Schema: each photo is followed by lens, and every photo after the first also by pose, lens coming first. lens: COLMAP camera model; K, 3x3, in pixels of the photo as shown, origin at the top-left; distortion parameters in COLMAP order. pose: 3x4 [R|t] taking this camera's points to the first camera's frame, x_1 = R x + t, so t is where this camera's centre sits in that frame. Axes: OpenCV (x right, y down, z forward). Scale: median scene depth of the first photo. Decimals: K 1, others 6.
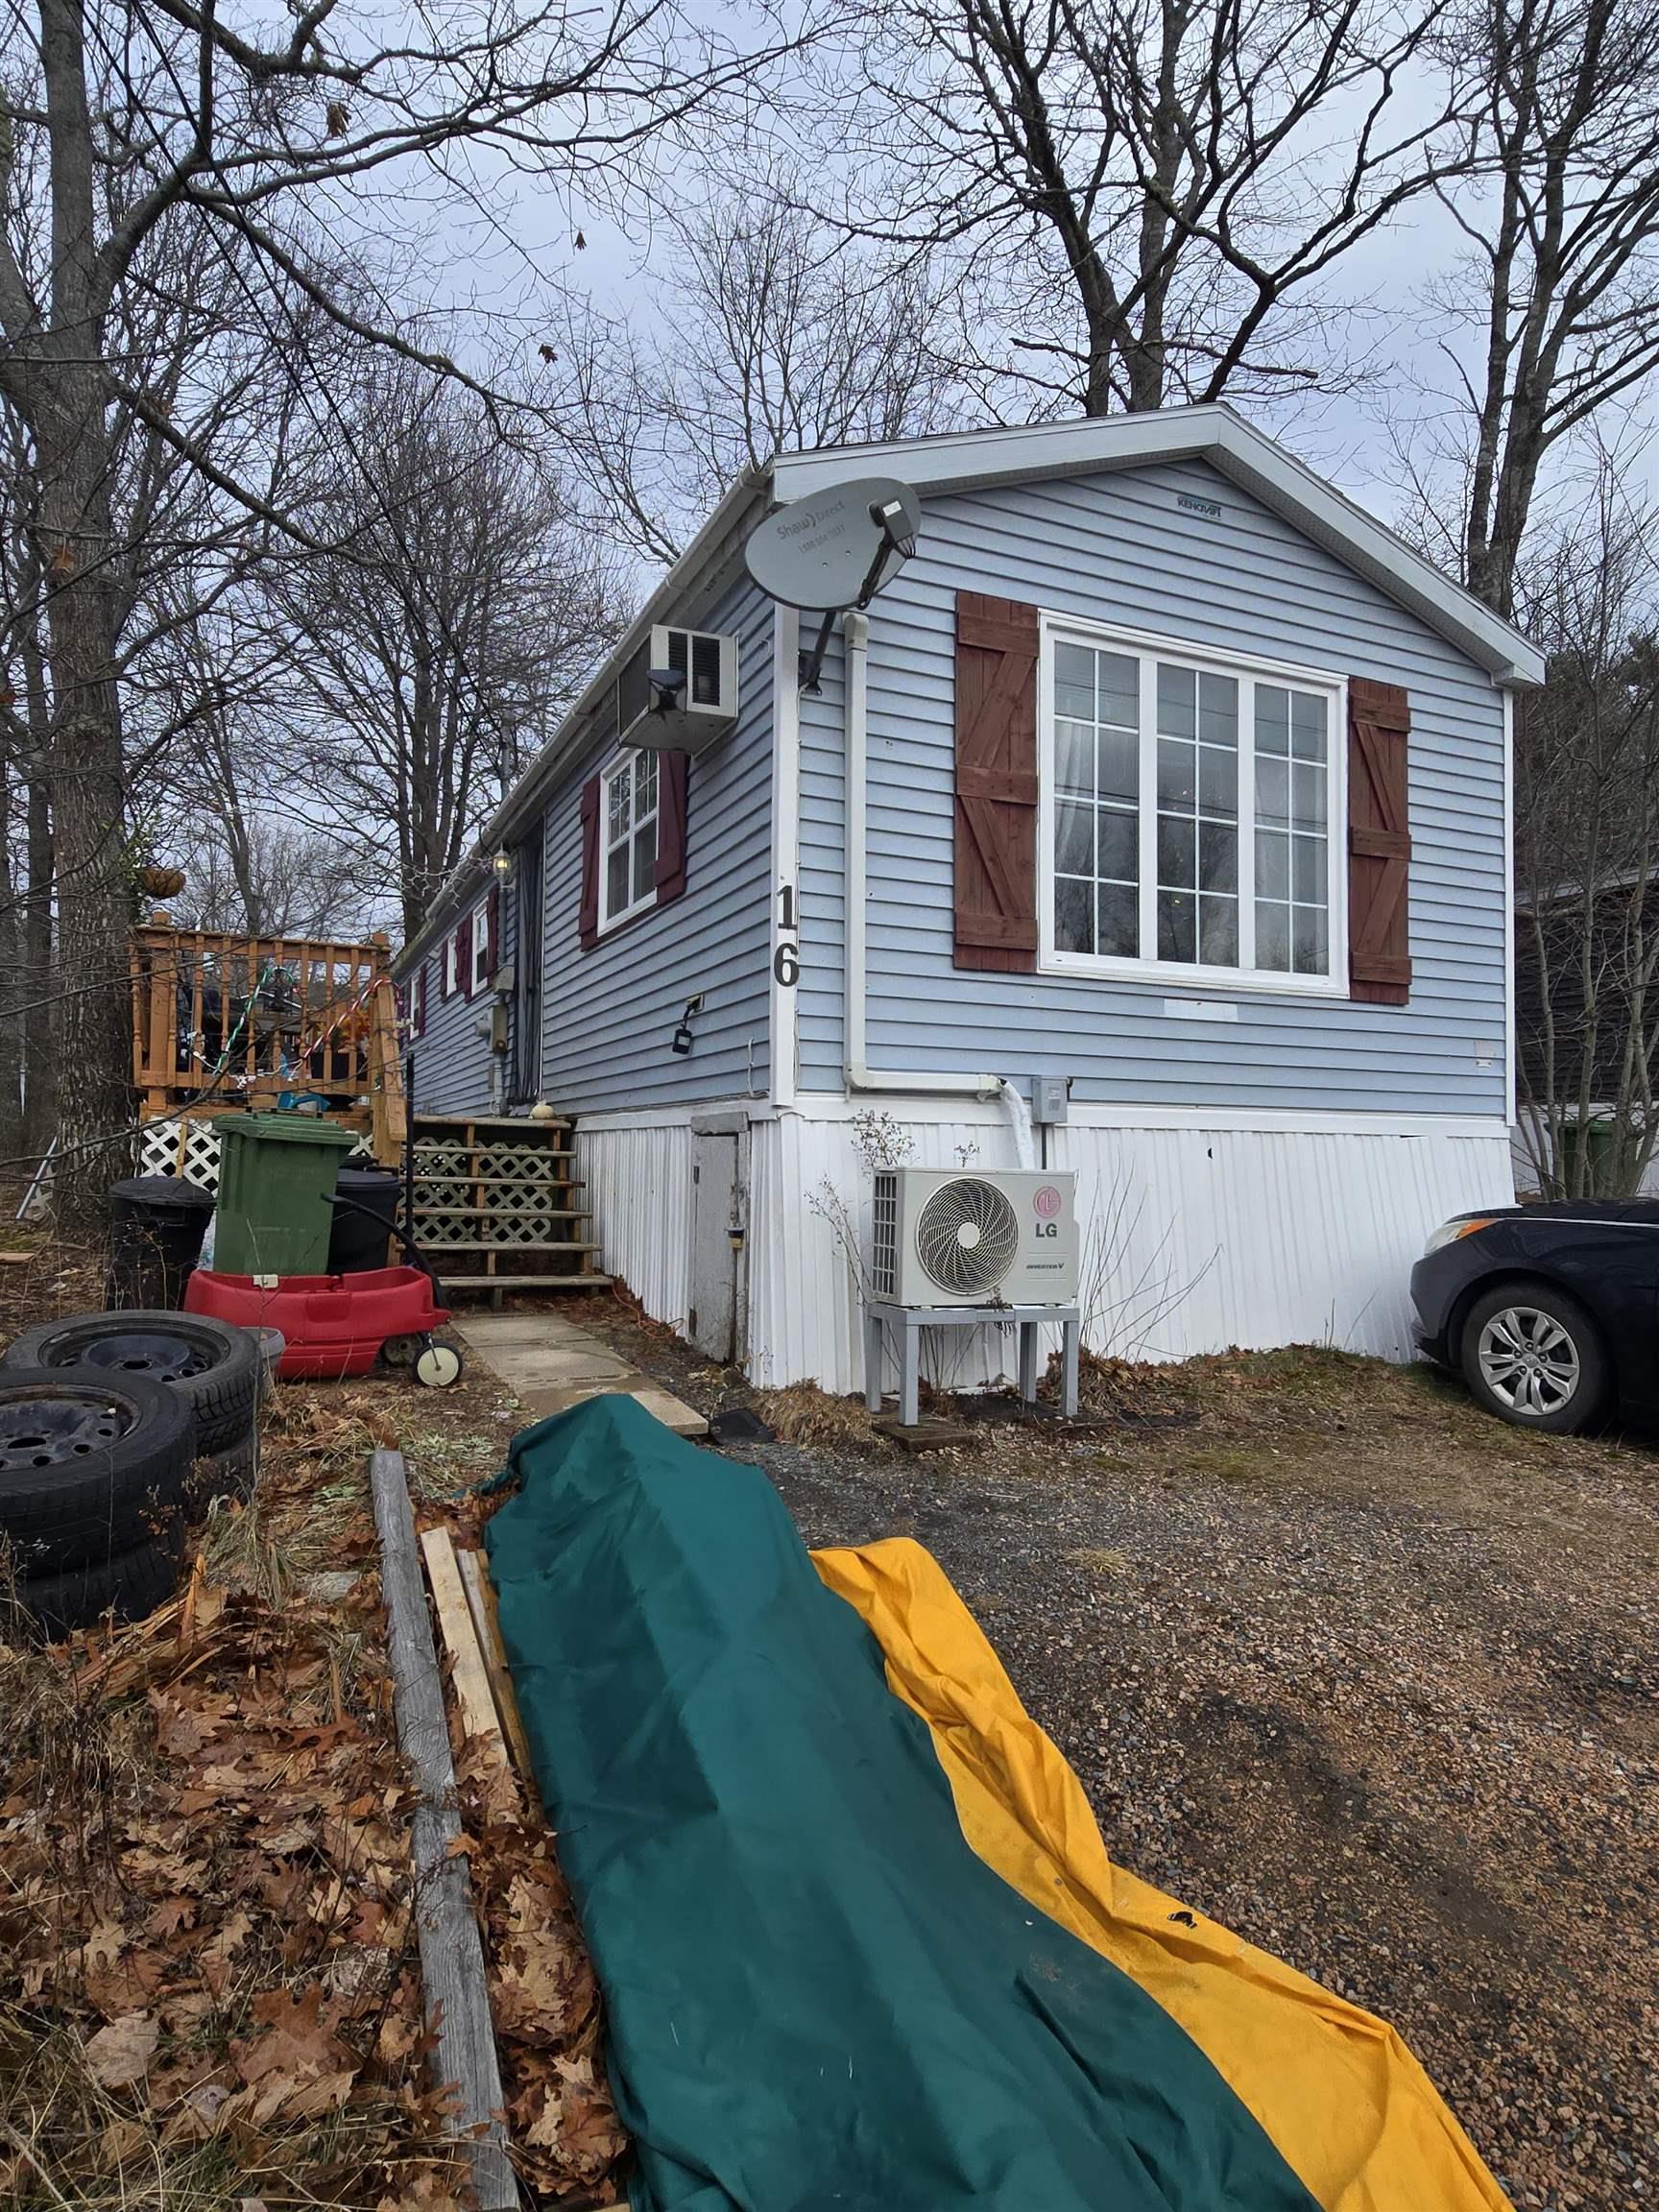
lens RADIAL K [[1291.6, 0, 808.4], [0, 1291.6, 1119.2], [0, 0, 1]] dist [-0.005234, 0.005385]
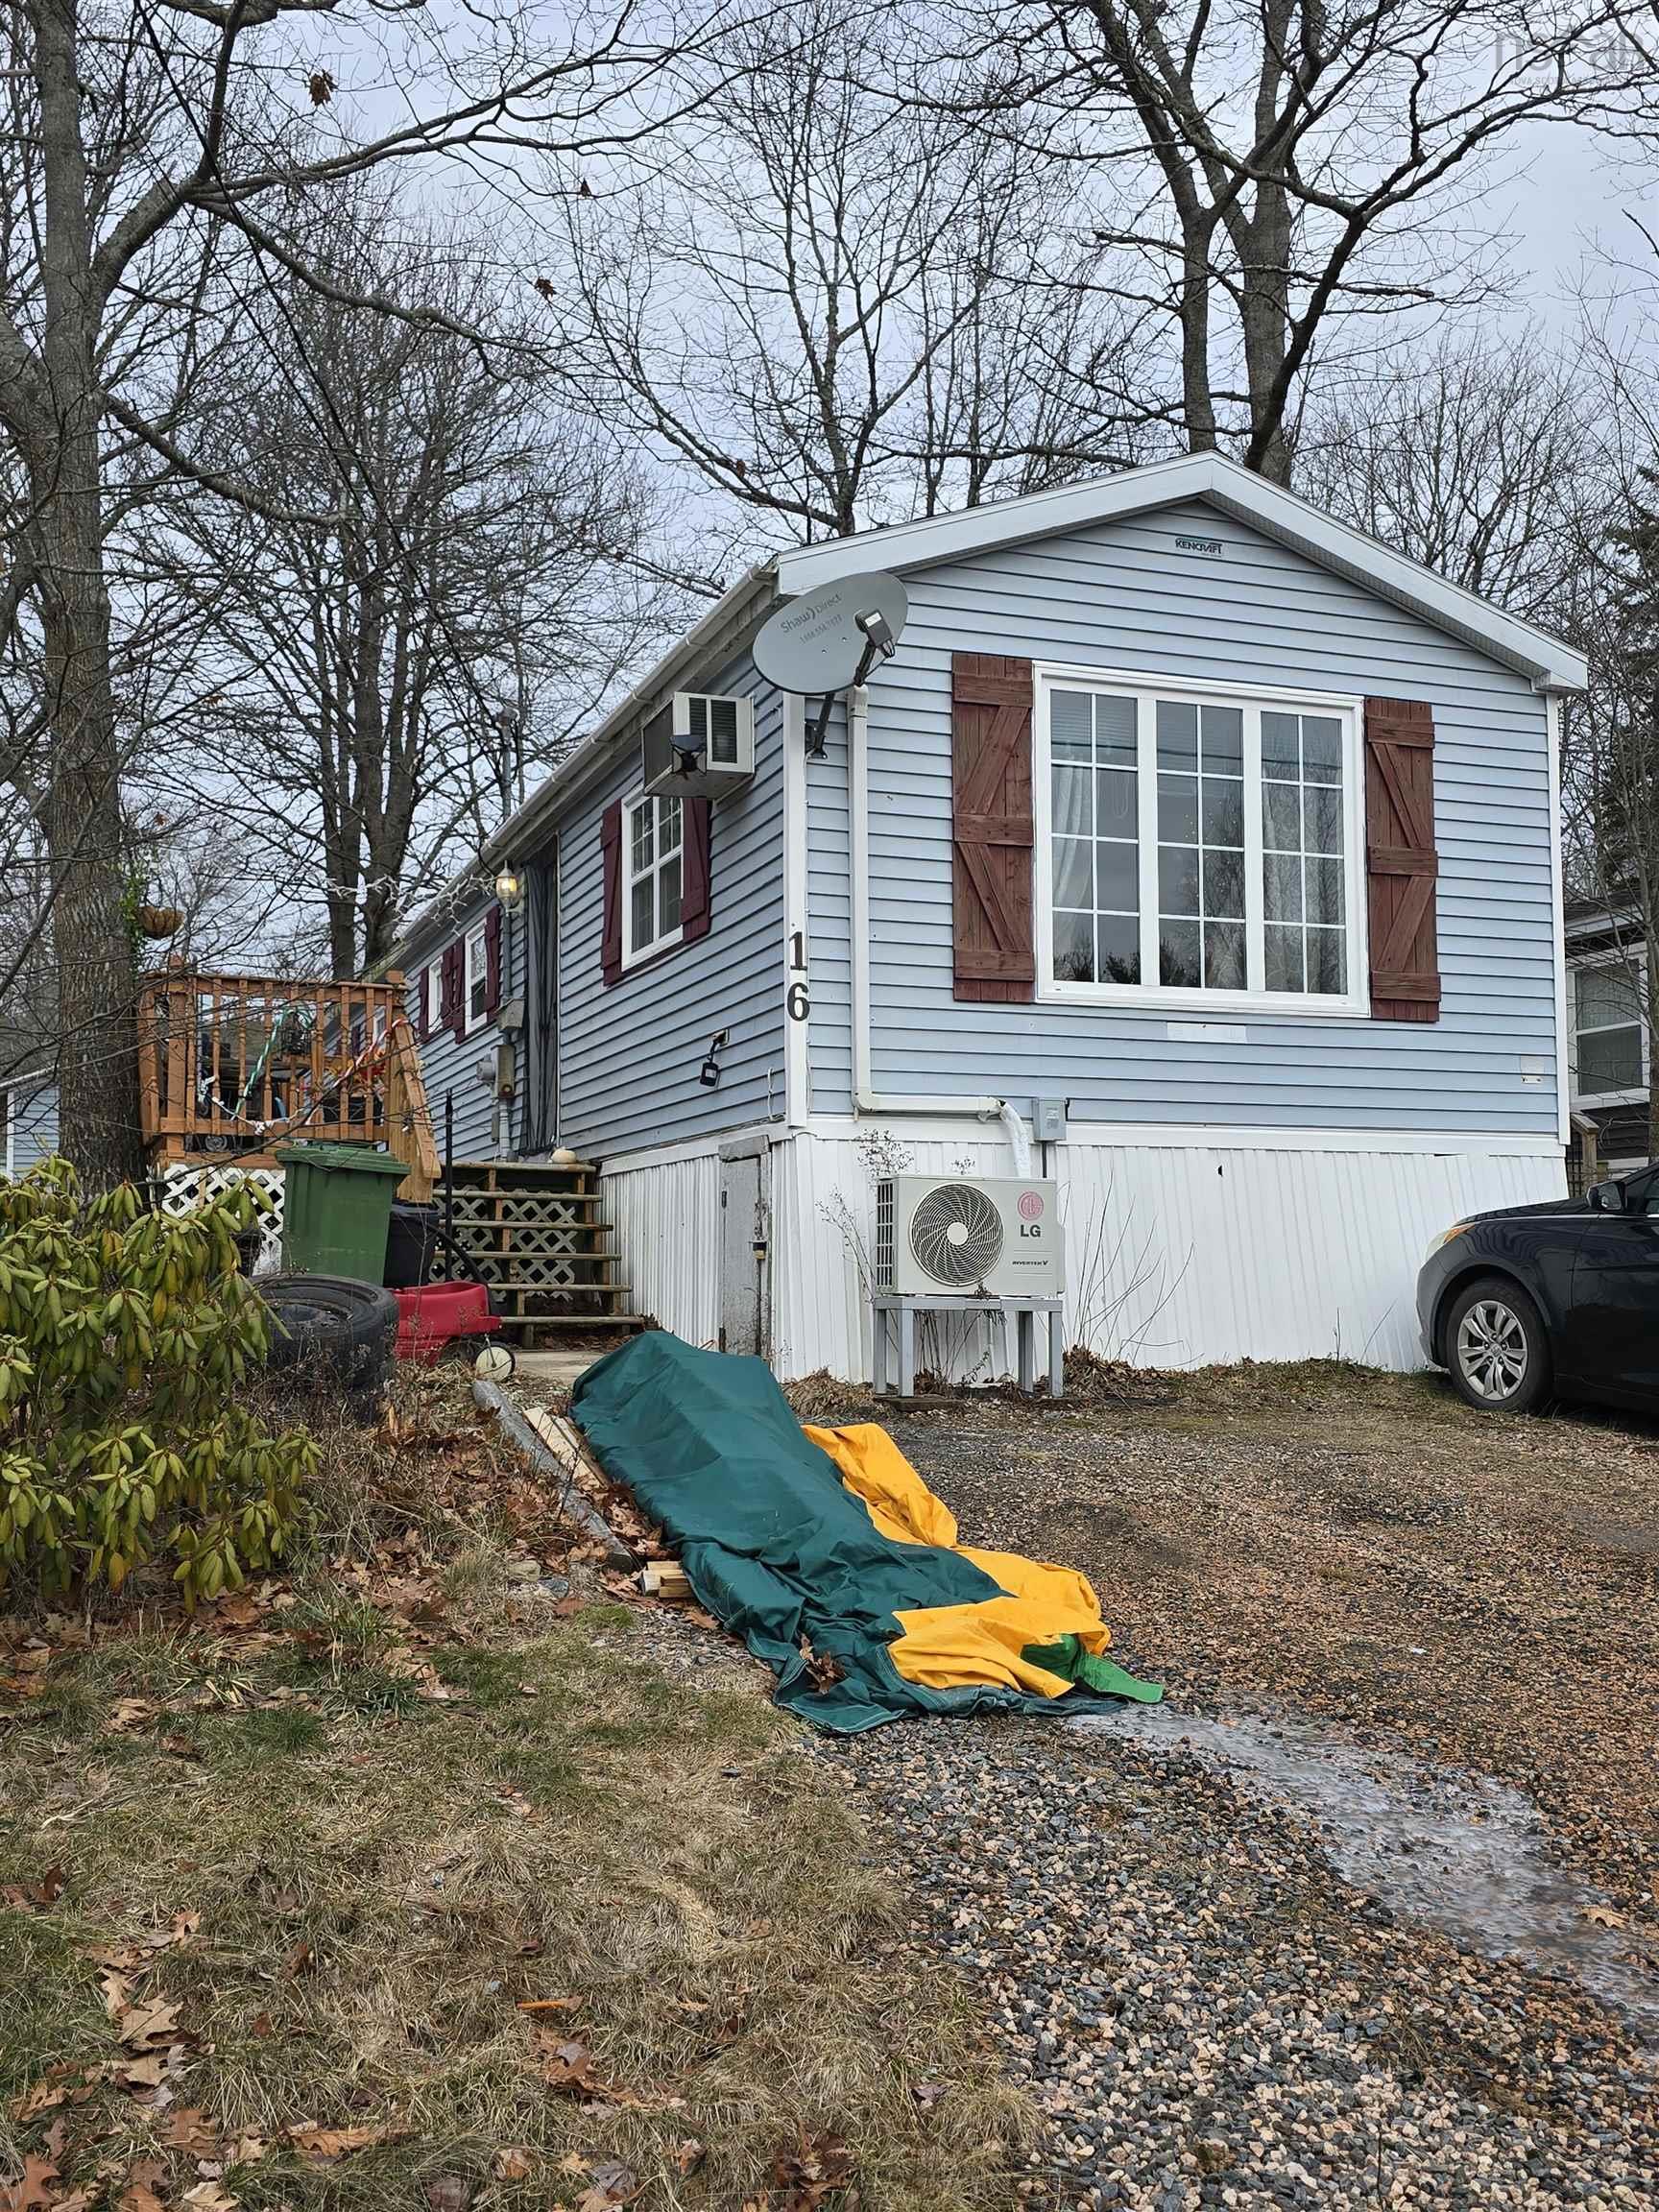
lens RADIAL K [[2075.3, 0, 816.7], [0, 2075.3, 1109.1], [0, 0, 1]] dist [0.085937, 0.000000]
pose [[0.998355, -0.020496, -0.053539, 0.078424], [0.017602, 0.998388, -0.053964, 0.060195], [0.054559, 0.052932, 0.997107, -0.664224]]
